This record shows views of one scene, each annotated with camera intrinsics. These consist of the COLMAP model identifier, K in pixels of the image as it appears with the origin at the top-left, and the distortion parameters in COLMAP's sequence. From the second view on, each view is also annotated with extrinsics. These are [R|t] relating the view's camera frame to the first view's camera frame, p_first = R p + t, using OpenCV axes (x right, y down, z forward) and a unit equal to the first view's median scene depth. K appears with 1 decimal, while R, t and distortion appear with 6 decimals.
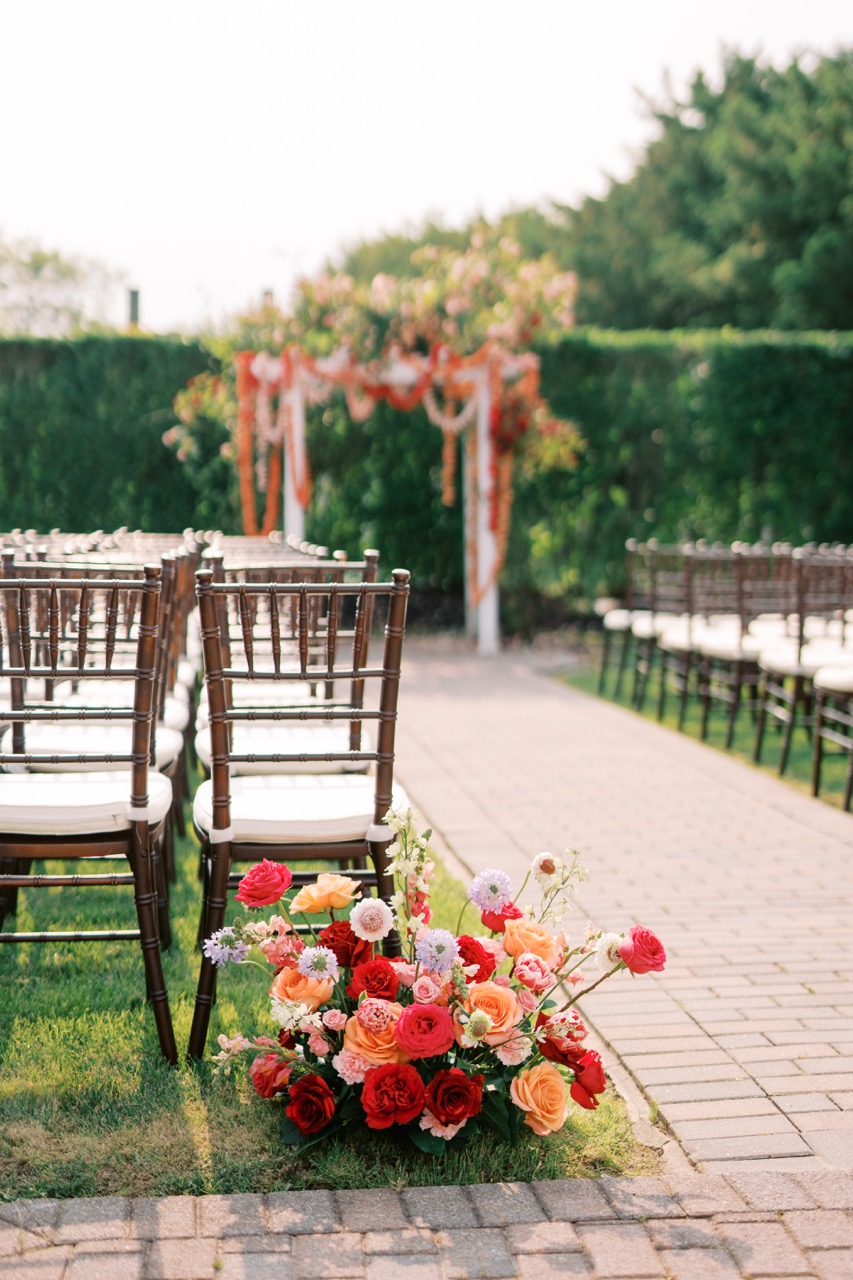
lens RADIAL K [[1753.7, 0, 424.8], [0, 1753.7, 637.9], [0, 0, 1]] dist [-0.093306, 0.000000]
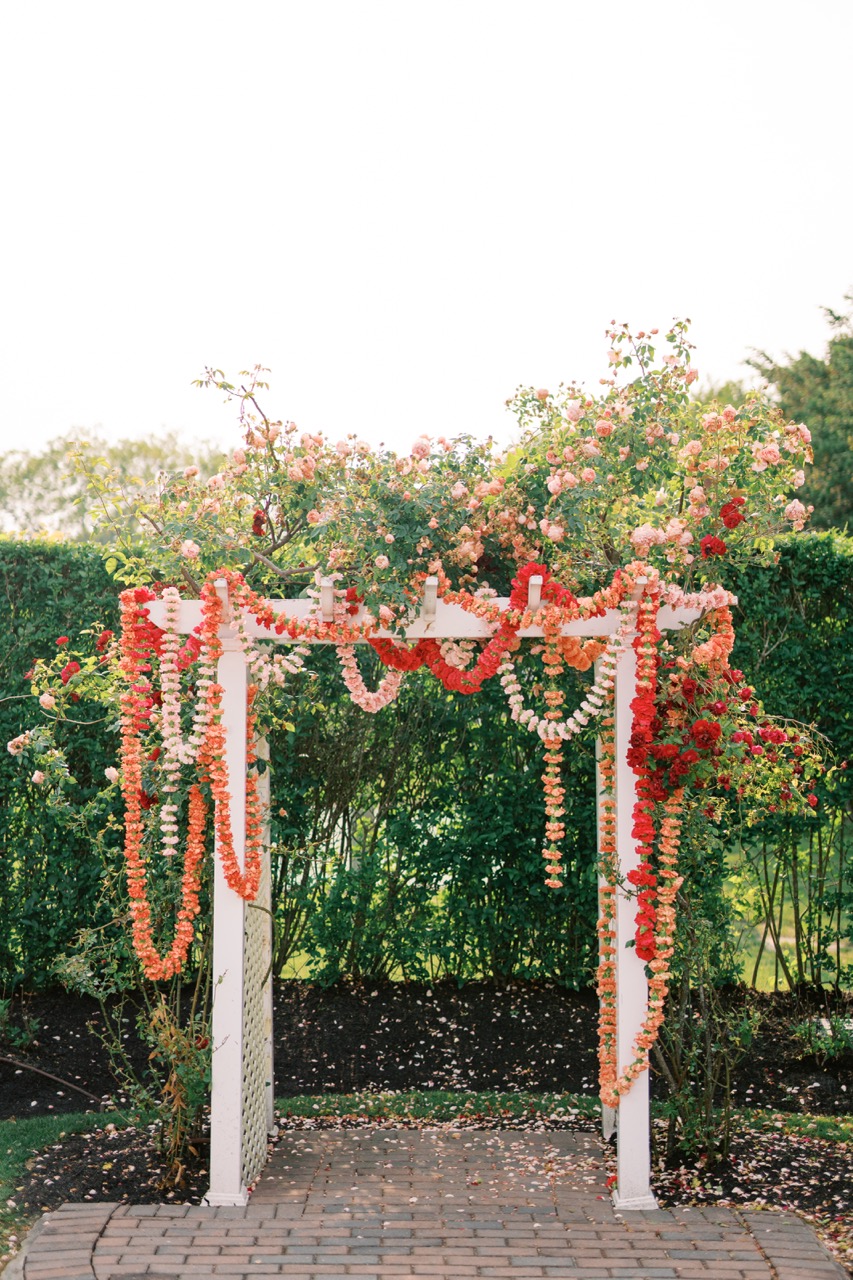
lens RADIAL K [[1753.7, 0, 428.8], [0, 1753.7, 643.8], [0, 0, 1]] dist [-0.093306, 0.000000]
pose [[0.993531, -0.003271, -0.113513, 0.034957], [-0.009407, 0.993779, -0.110975, -0.091123], [0.113170, 0.111324, 0.987319, 0.516628]]
